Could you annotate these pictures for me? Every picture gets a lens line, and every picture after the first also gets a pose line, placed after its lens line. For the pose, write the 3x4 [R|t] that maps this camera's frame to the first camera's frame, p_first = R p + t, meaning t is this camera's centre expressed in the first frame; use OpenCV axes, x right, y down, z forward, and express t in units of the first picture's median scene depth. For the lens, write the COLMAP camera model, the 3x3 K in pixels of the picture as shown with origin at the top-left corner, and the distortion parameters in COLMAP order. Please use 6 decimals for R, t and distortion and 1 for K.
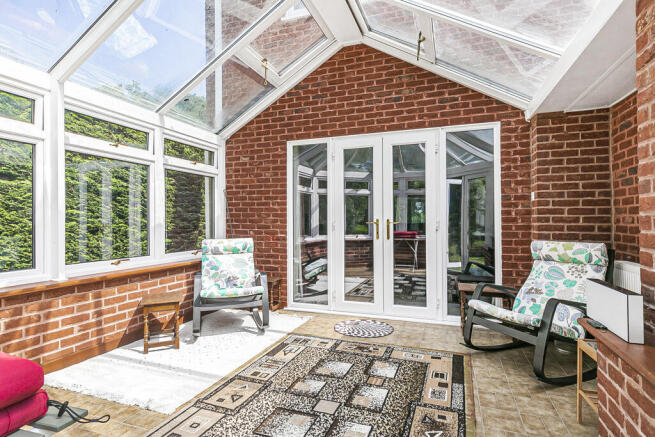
lens RADIAL K [[317.0, 0, 332.1], [0, 317.0, 220.5], [0, 0, 1]] dist [0.001474, -0.000024]
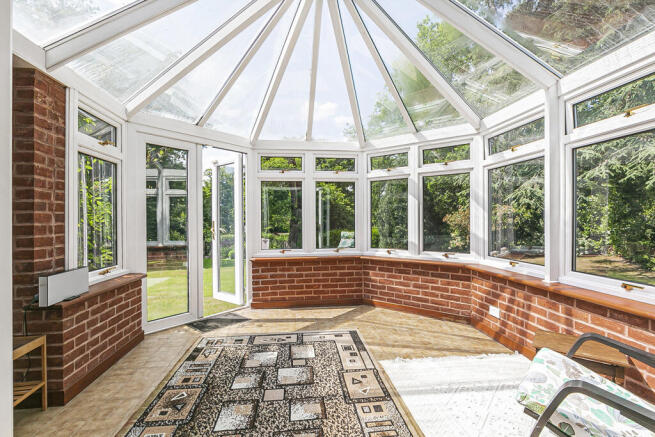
lens RADIAL K [[317.0, 0, 334.0], [0, 317.0, 217.9], [0, 0, 1]] dist [0.001474, -0.000024]
pose [[-0.885691, 0.006020, -0.464235, 0.290987], [0.007912, 0.999966, -0.002127, -0.028268], [0.464207, -0.005557, -0.885709, 1.958471]]
